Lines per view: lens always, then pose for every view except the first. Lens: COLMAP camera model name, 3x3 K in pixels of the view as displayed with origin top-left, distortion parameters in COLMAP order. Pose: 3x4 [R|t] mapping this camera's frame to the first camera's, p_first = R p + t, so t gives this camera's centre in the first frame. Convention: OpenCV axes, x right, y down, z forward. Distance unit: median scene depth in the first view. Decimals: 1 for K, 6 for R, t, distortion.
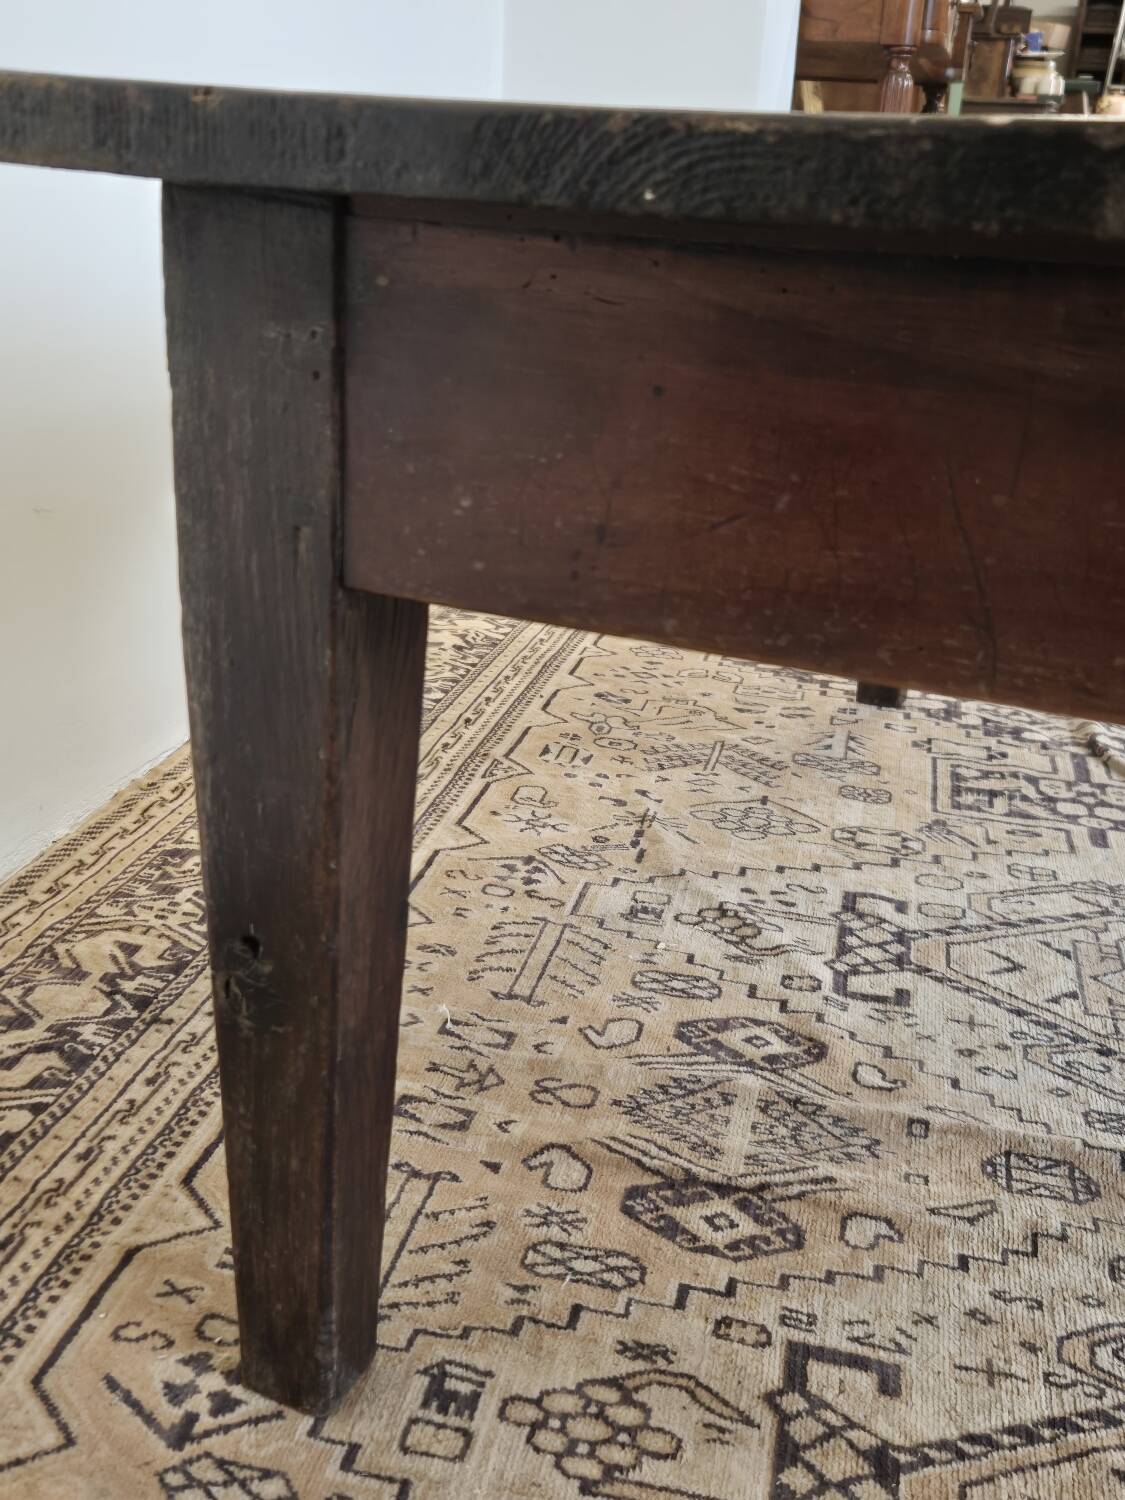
lens RADIAL K [[1522.1, 0, 567.3], [0, 1522.1, 762.0], [0, 0, 1]] dist [0.055112, 0.000000]
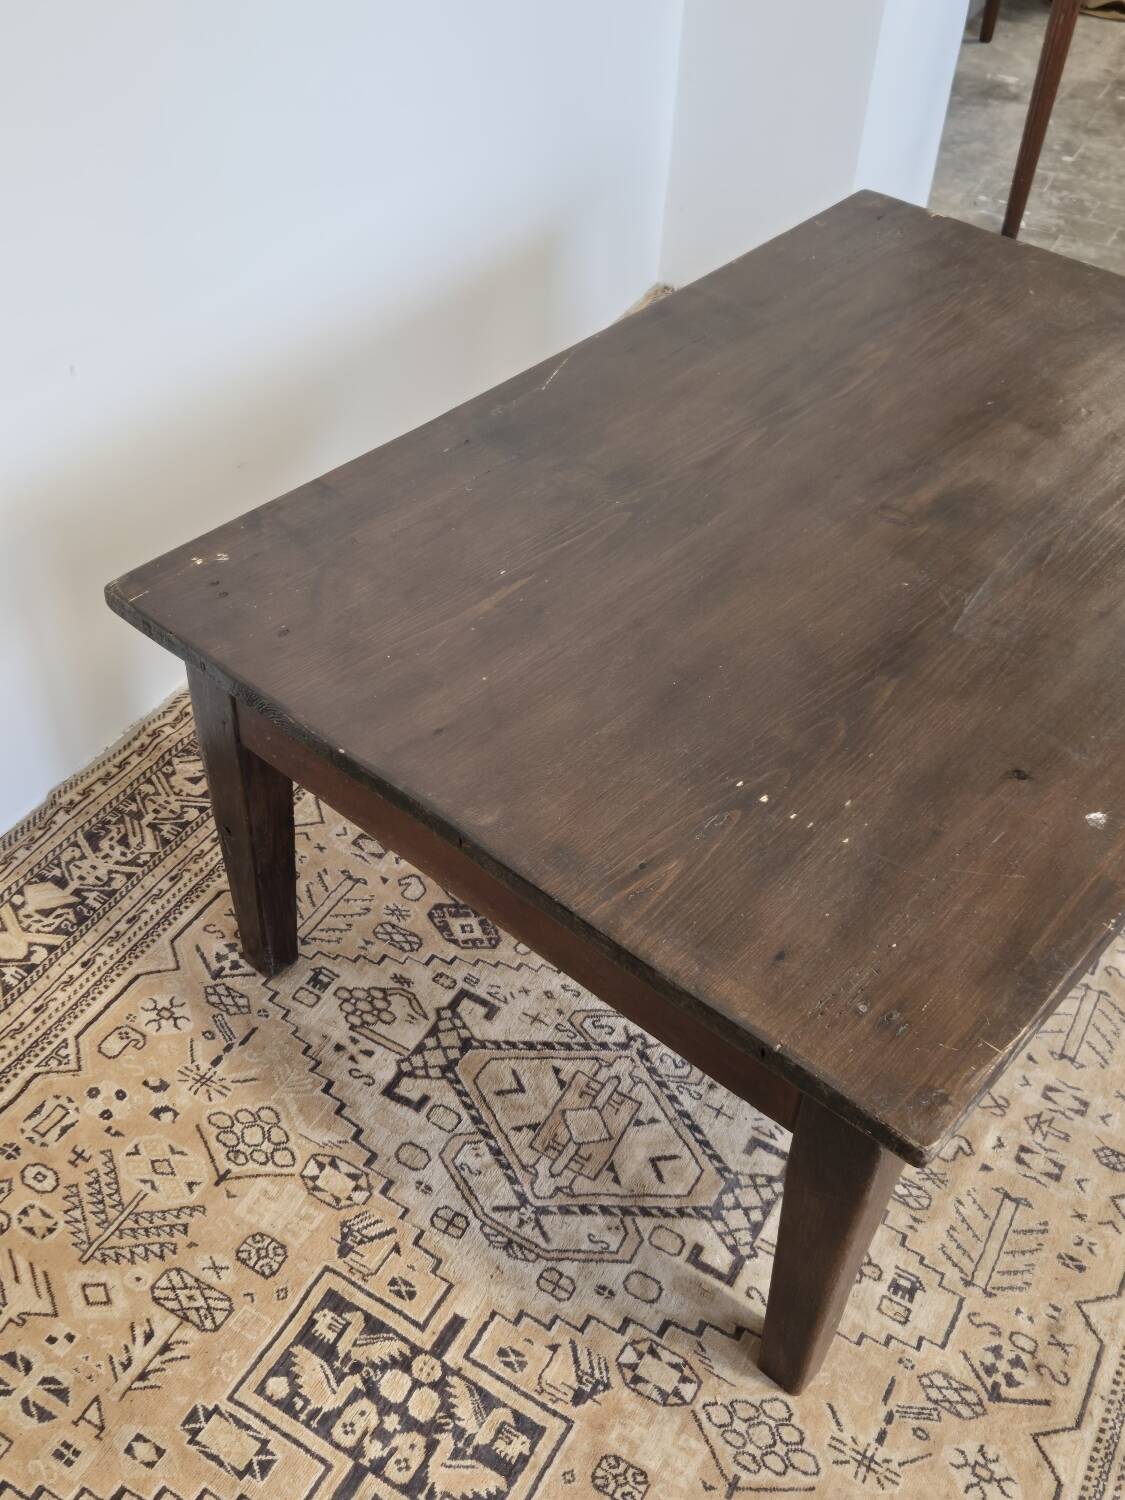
lens RADIAL K [[1522.1, 0, 558.7], [0, 1522.1, 754.3], [0, 0, 1]] dist [0.055112, 0.000000]
pose [[0.955756, 0.188595, -0.225748, 0.628292], [-0.095396, 0.924675, 0.368614, -0.708179], [0.278262, -0.330770, 0.901755, -0.816795]]
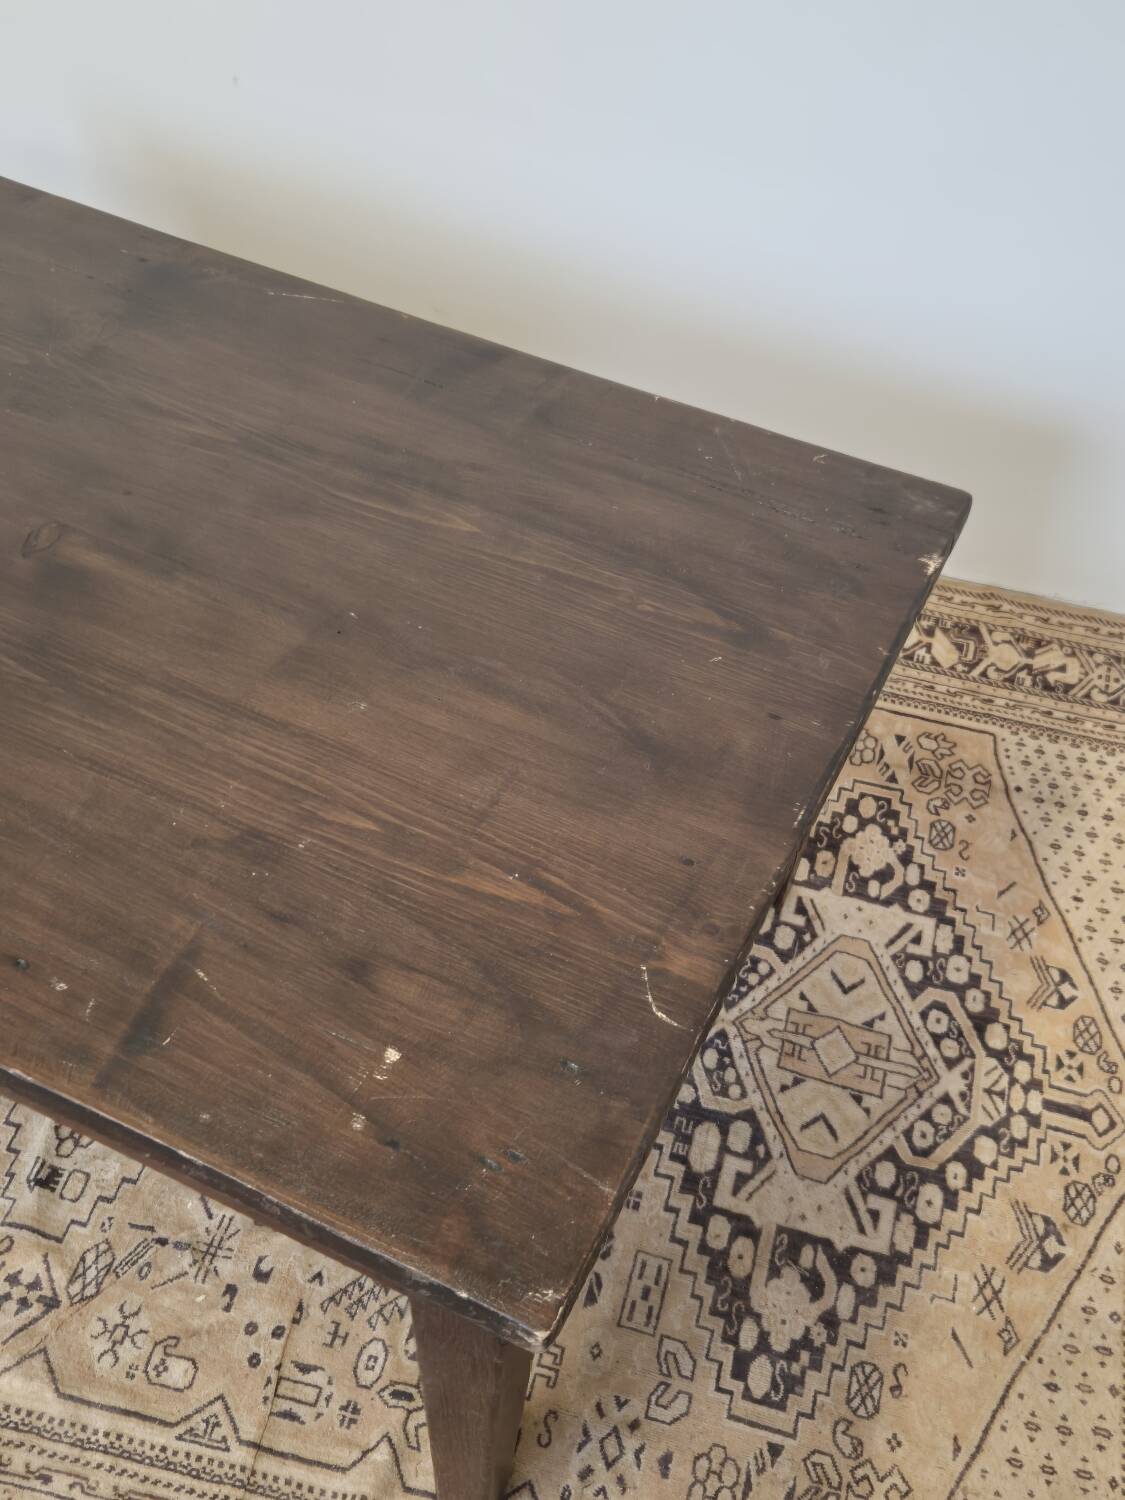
lens RADIAL K [[1522.1, 0, 584.2], [0, 1522.1, 773.7], [0, 0, 1]] dist [0.055112, 0.000000]
pose [[-0.020309, 0.693826, -0.719856, 1.712621], [-0.425659, 0.645490, 0.634158, -1.325932], [0.904656, 0.319293, 0.282224, 1.060057]]
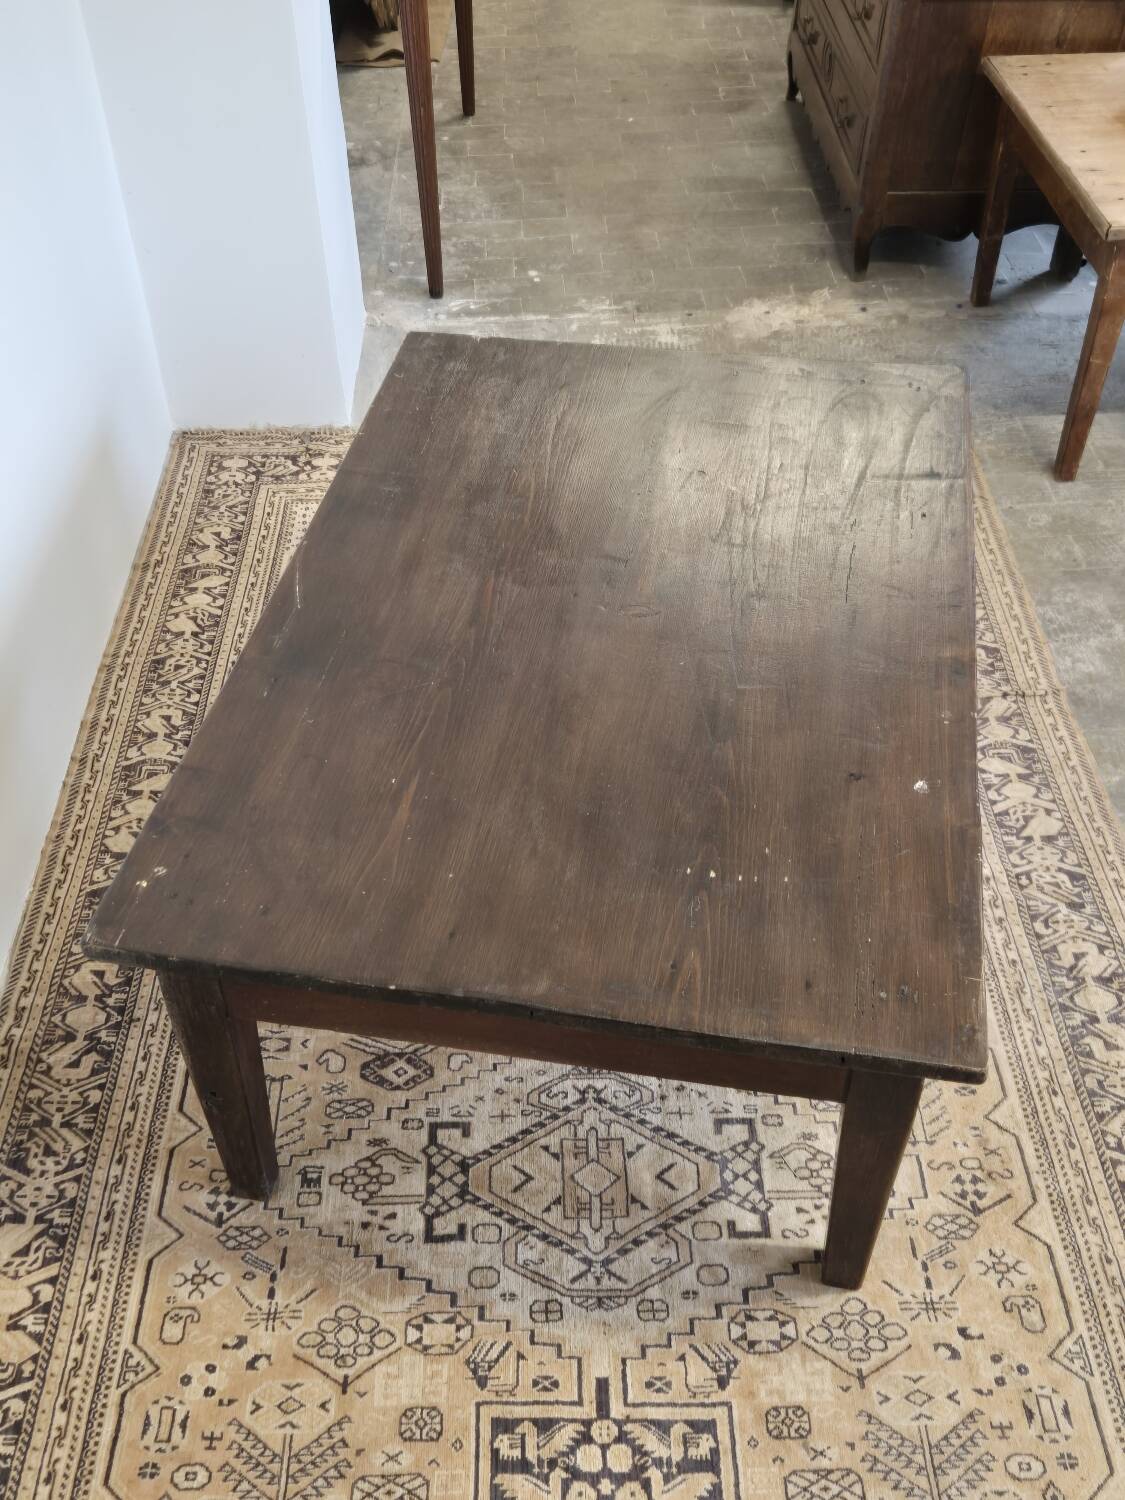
lens RADIAL K [[1522.1, 0, 565.0], [0, 1522.1, 702.2], [0, 0, 1]] dist [0.055112, 0.000000]
pose [[0.968826, -0.207673, 0.135083, 0.136813], [0.147157, 0.921050, 0.360572, -1.027977], [-0.199299, -0.329453, 0.922898, -1.066040]]
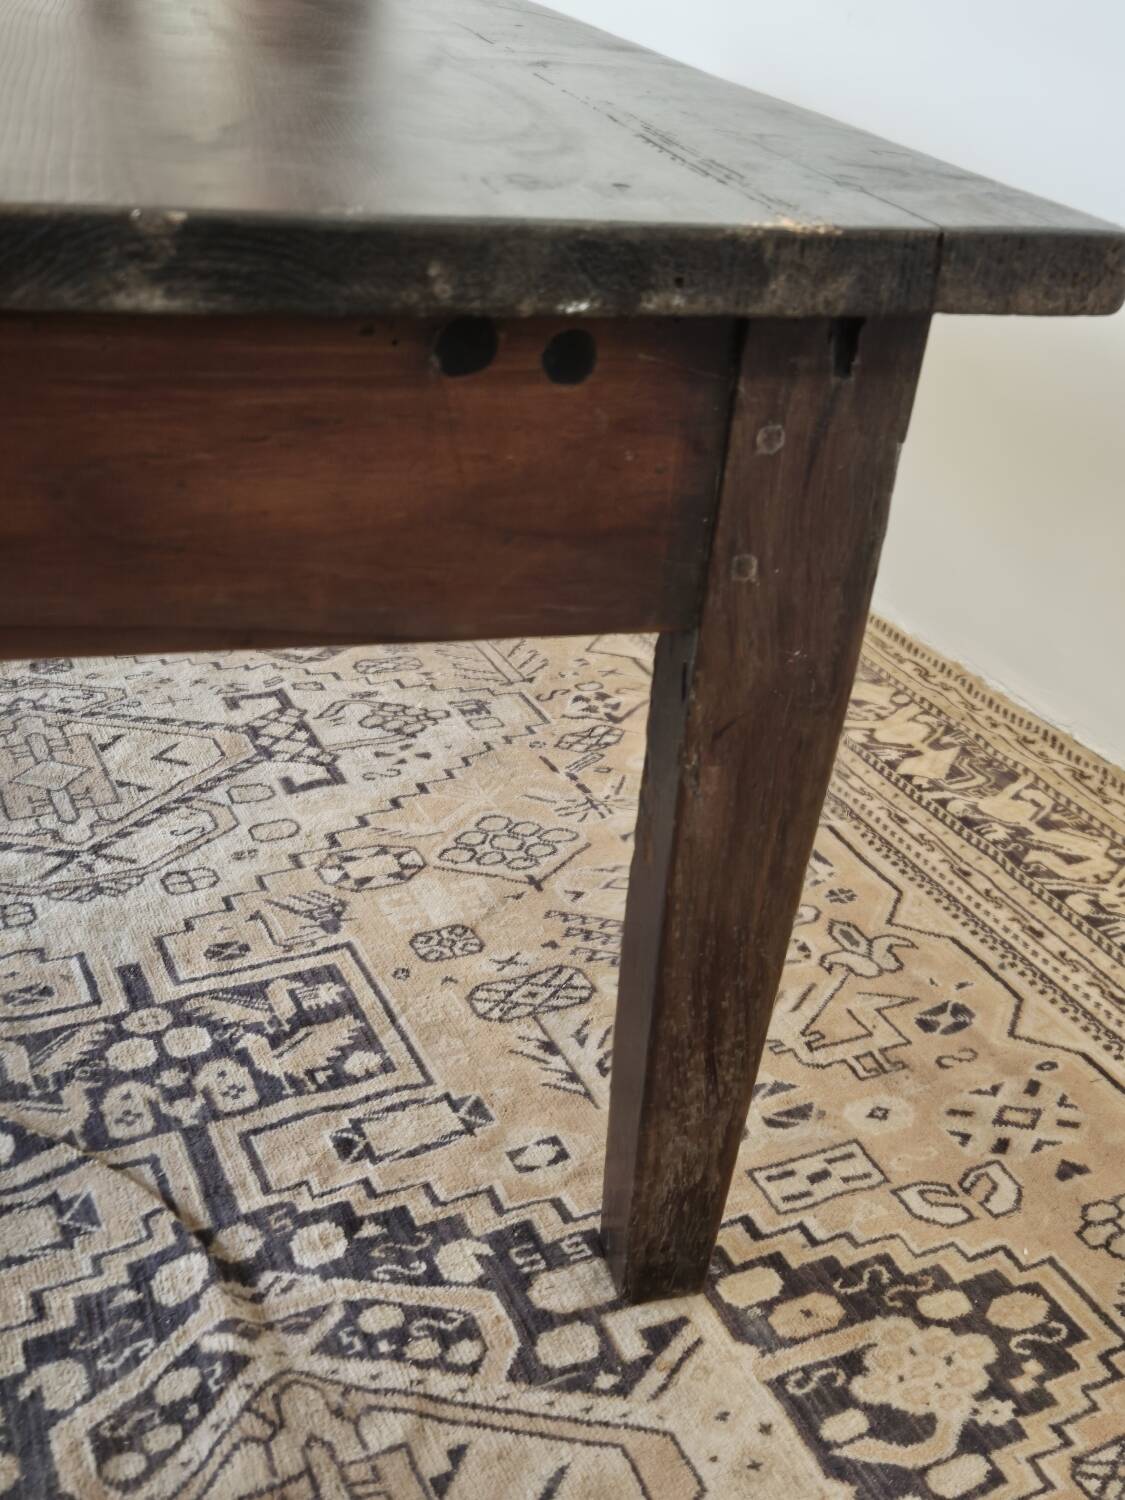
lens RADIAL K [[1522.1, 0, 533.8], [0, 1522.1, 782.6], [0, 0, 1]] dist [0.055112, 0.000000]
pose [[-0.777760, 0.228557, -0.585535, 0.908685], [-0.324743, 0.651480, 0.685650, -0.862854], [0.538174, 0.723419, -0.432473, 2.030251]]
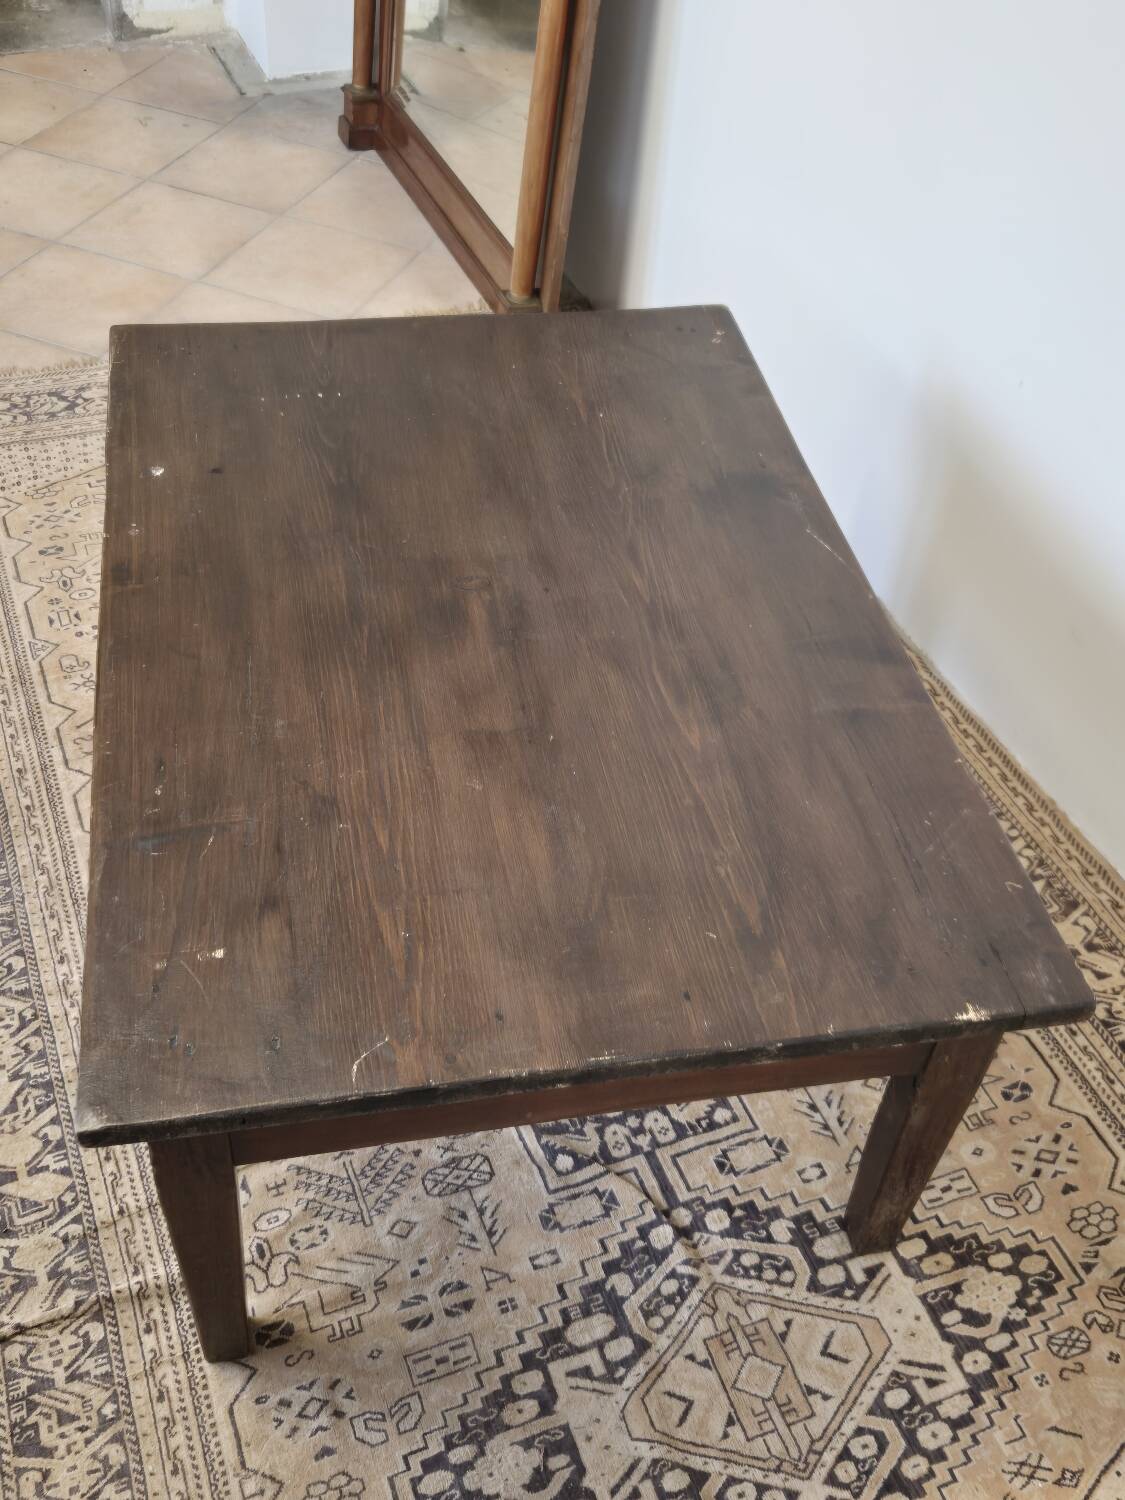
lens RADIAL K [[1522.1, 0, 558.5], [0, 1522.1, 759.6], [0, 0, 1]] dist [0.055112, 0.000000]
pose [[-0.816110, 0.327703, -0.476000, 1.469616], [-0.298180, 0.466779, 0.832590, -1.918910], [0.495029, 0.821419, -0.283228, 1.739053]]
